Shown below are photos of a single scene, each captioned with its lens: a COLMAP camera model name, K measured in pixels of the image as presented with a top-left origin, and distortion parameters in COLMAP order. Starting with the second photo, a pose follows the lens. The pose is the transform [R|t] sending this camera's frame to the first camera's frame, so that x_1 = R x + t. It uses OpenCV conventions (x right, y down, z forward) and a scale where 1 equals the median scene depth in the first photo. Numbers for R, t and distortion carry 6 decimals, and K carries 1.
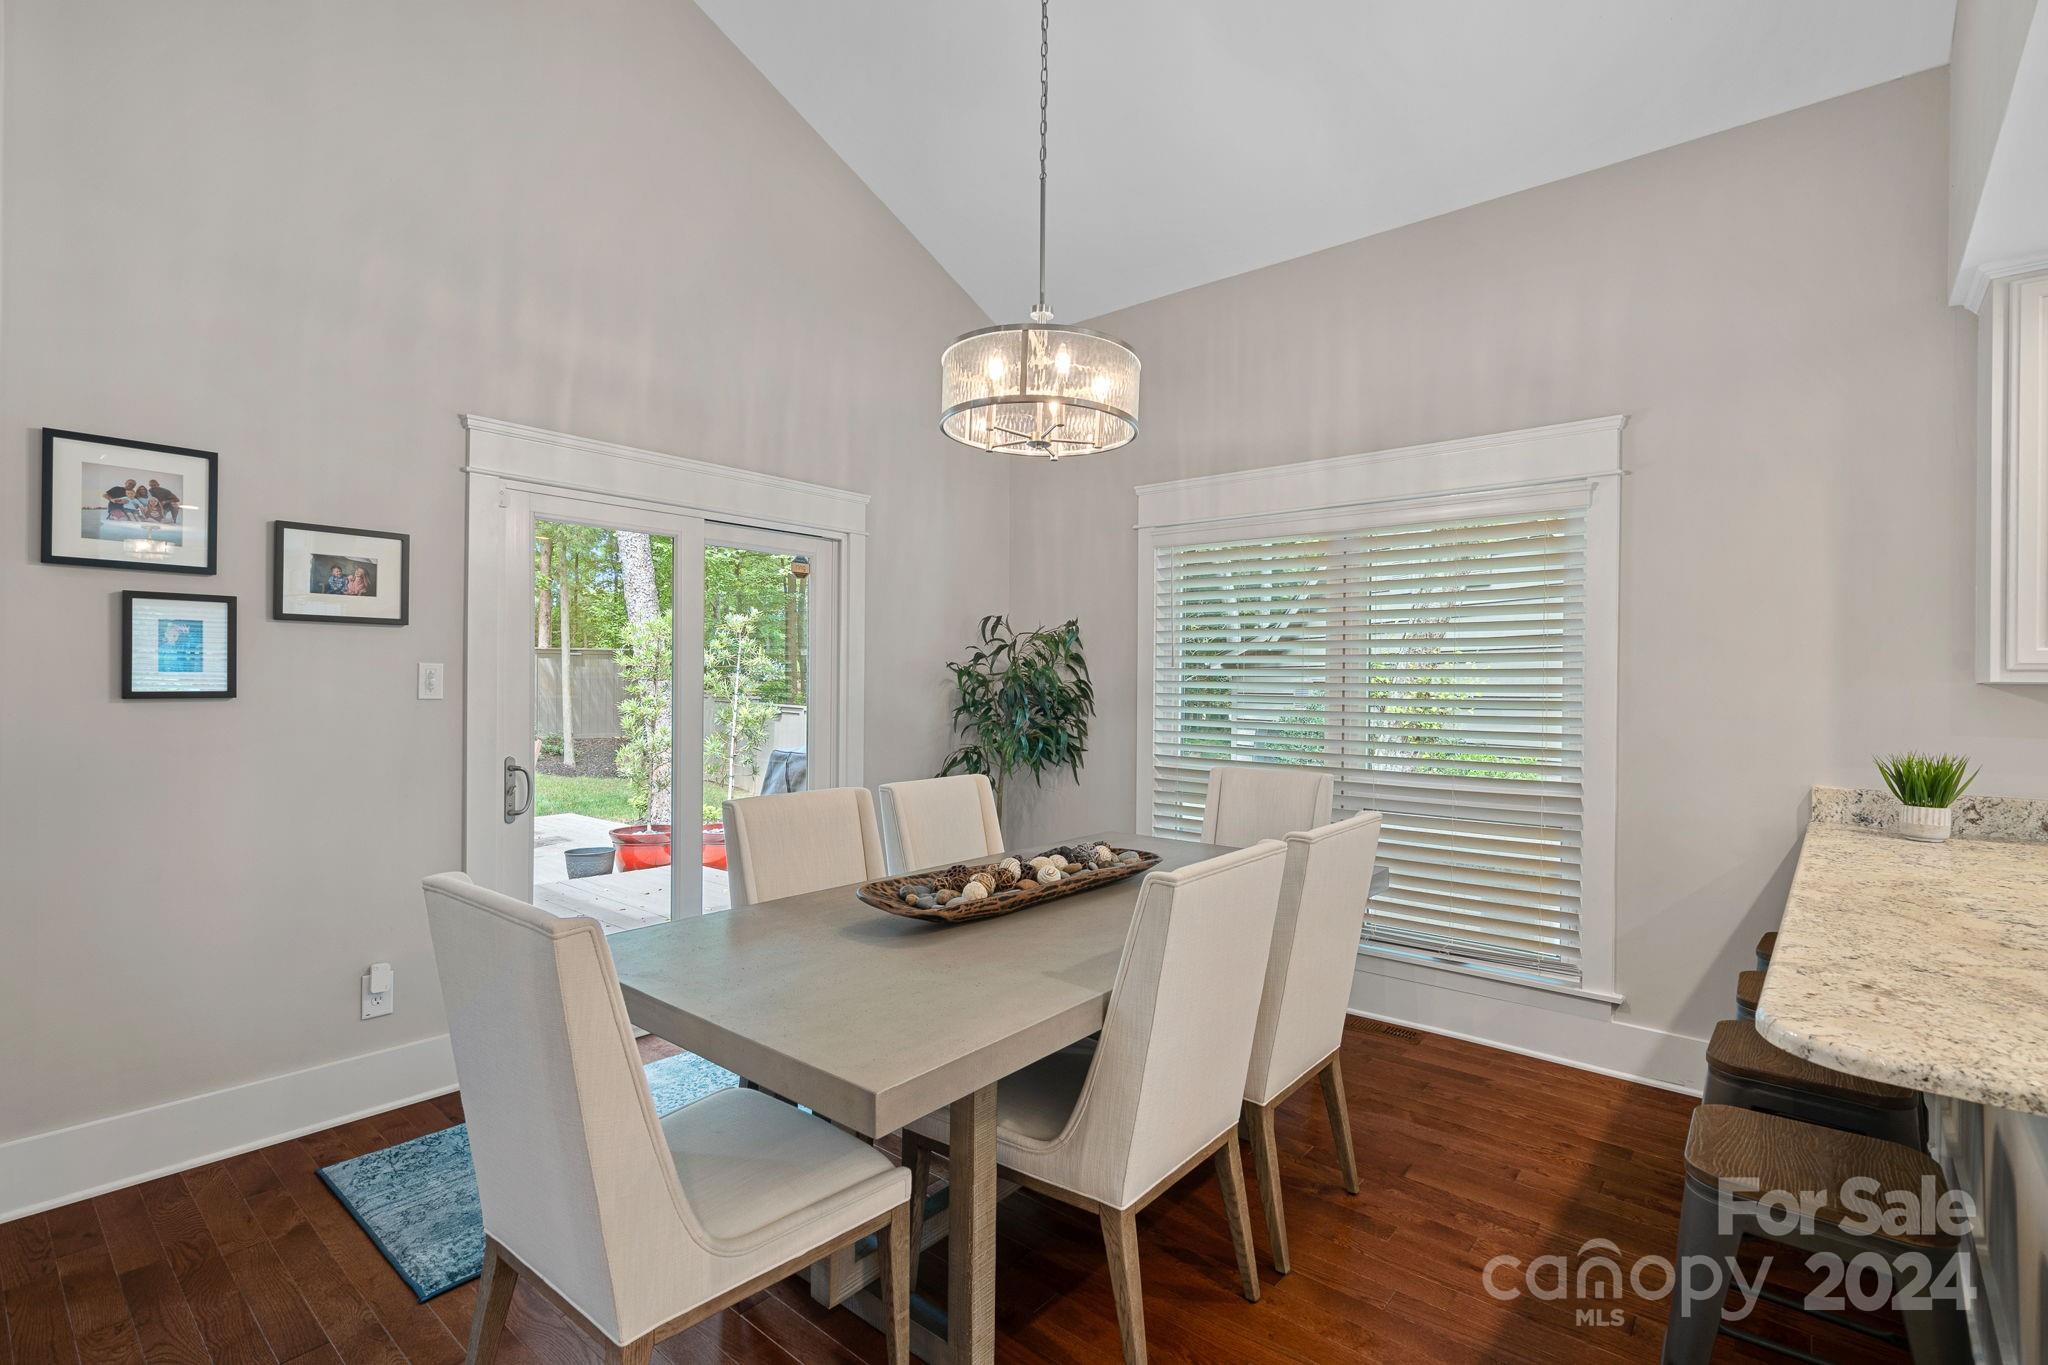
lens RADIAL K [[947.1, 0, 1024.0], [0, 947.1, 682.5], [0, 0, 1]] dist [0.003978, 0.000592]
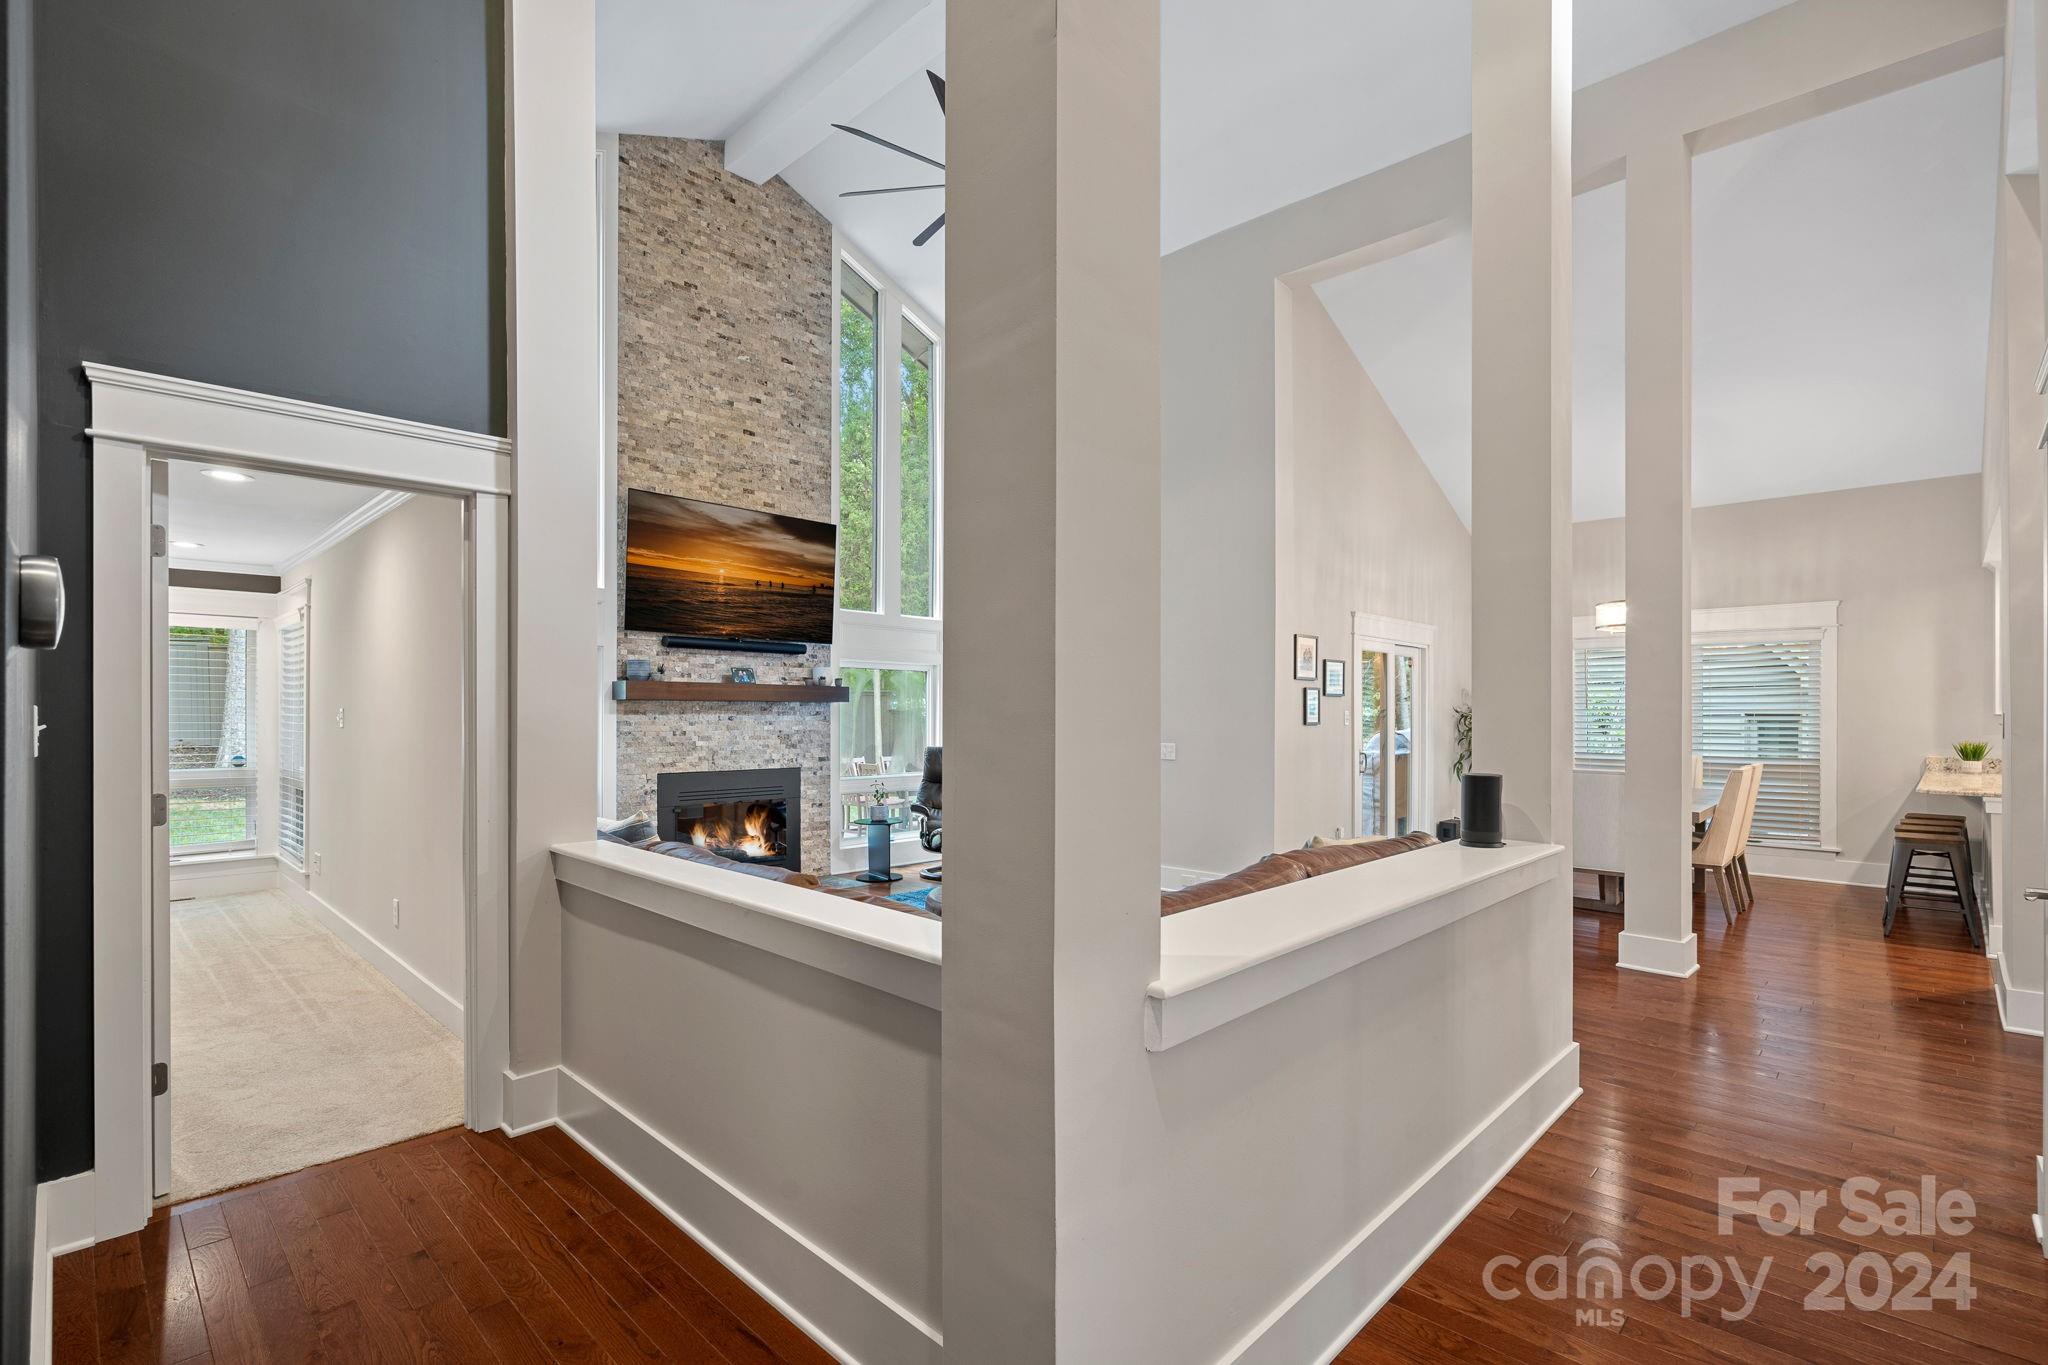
lens RADIAL K [[928.5, 0, 1033.8], [0, 928.5, 719.5], [0, 0, 1]] dist [0.000018, 0.000219]
pose [[0.997410, -0.007525, -0.071532, -1.330113], [0.007690, 0.999968, 0.002032, -0.009885], [0.071515, -0.002576, 0.997436, -1.595712]]
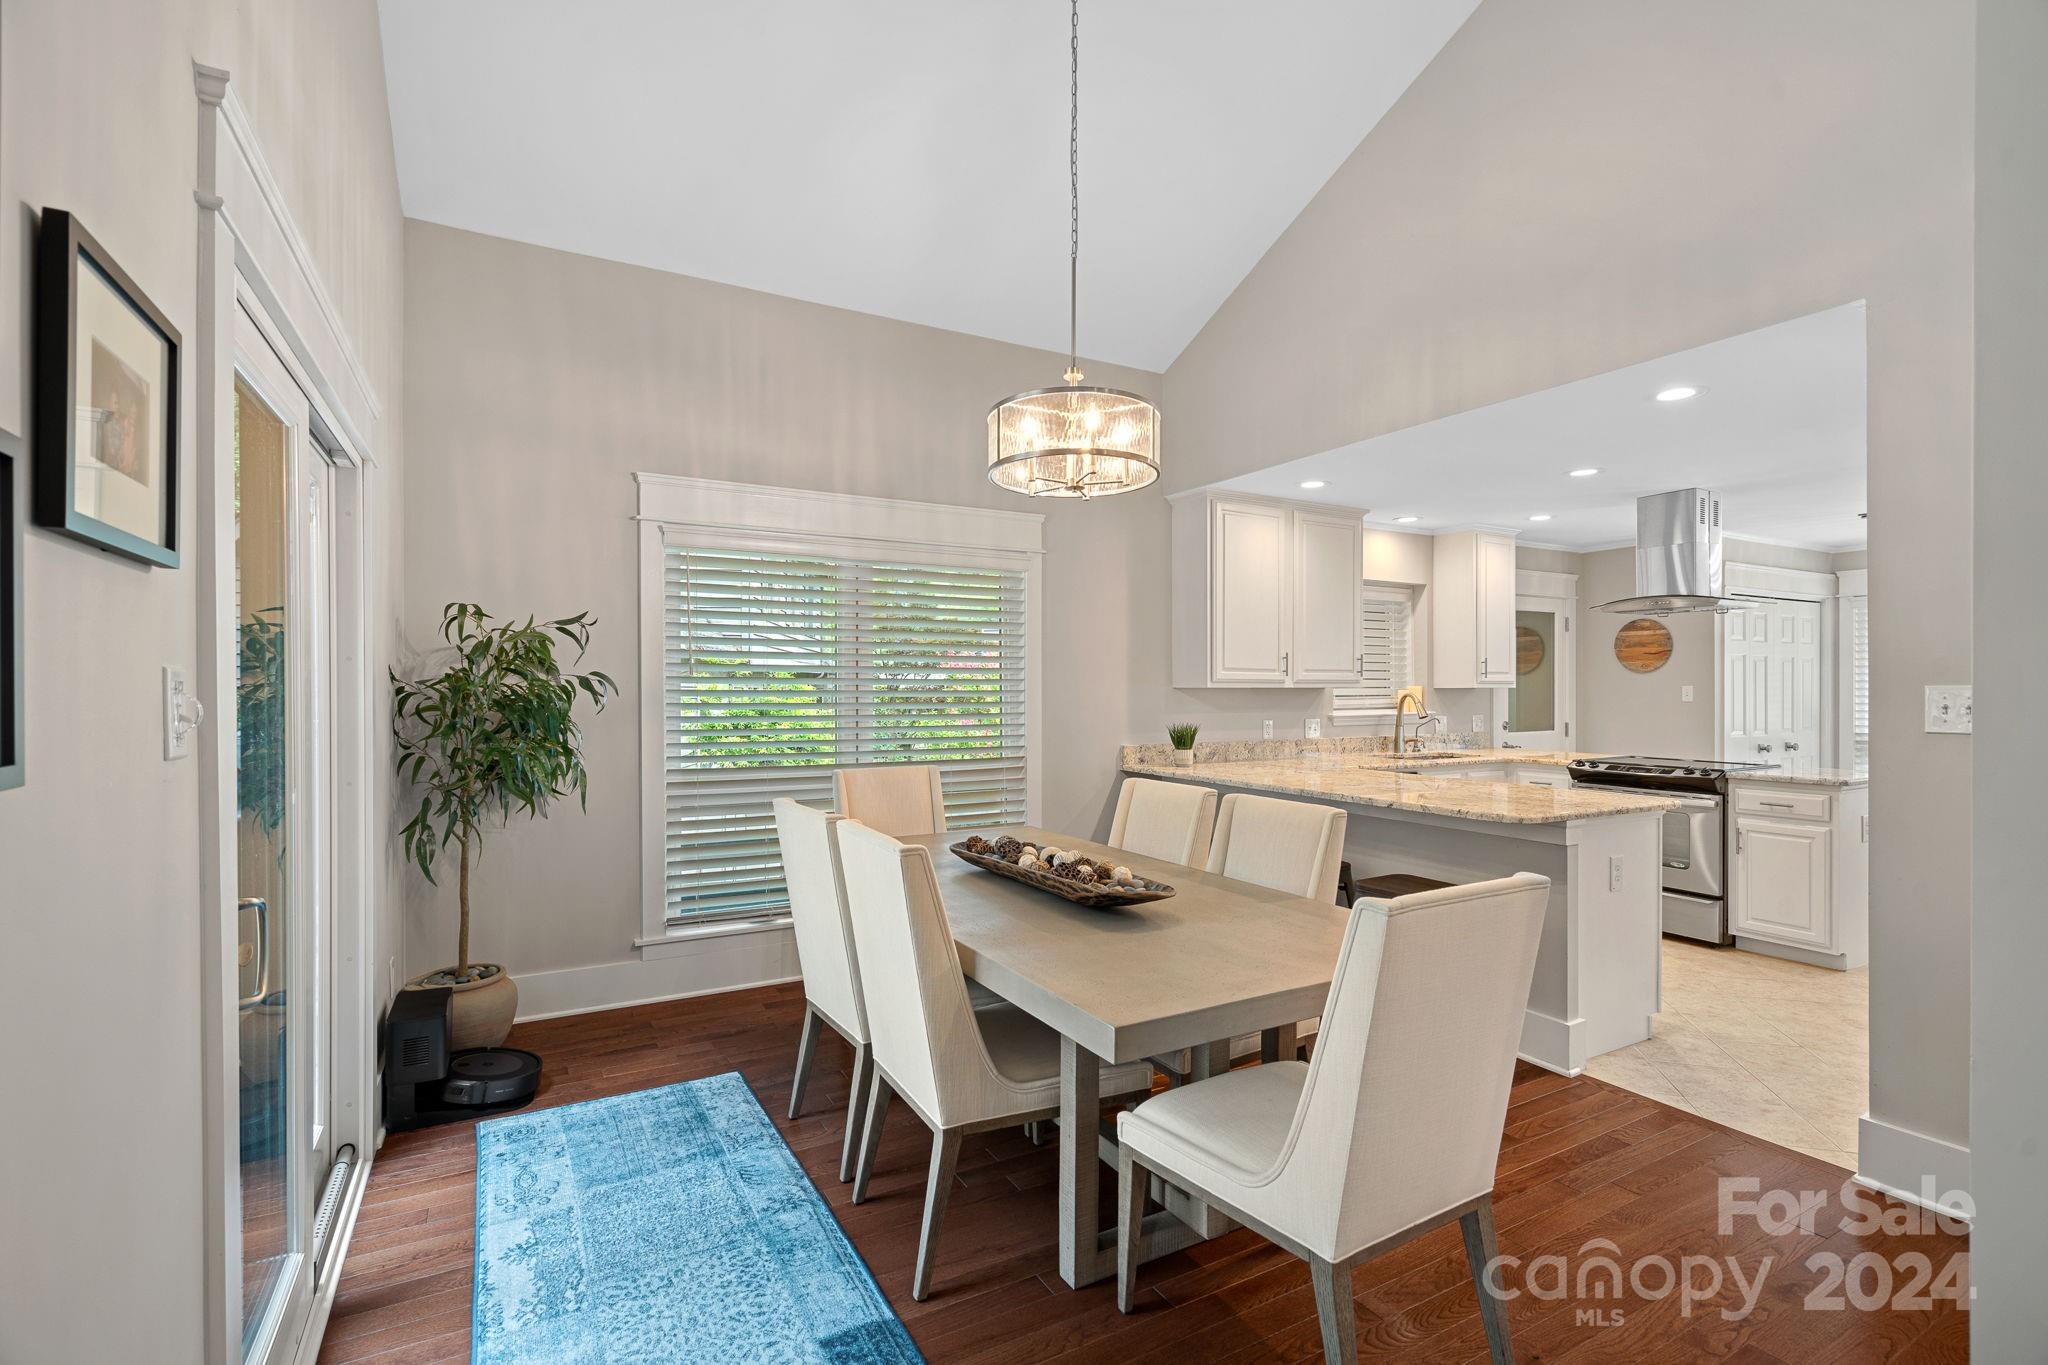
lens RADIAL K [[928.1, 0, 1036.1], [0, 928.1, 694.1], [0, 0, 1]] dist [-0.000313, 0.000456]
pose [[0.344976, -0.014471, 0.938500, -0.897972], [0.005121, 0.999895, 0.013535, -0.013763], [-0.938598, 0.000136, 0.345014, 0.557351]]
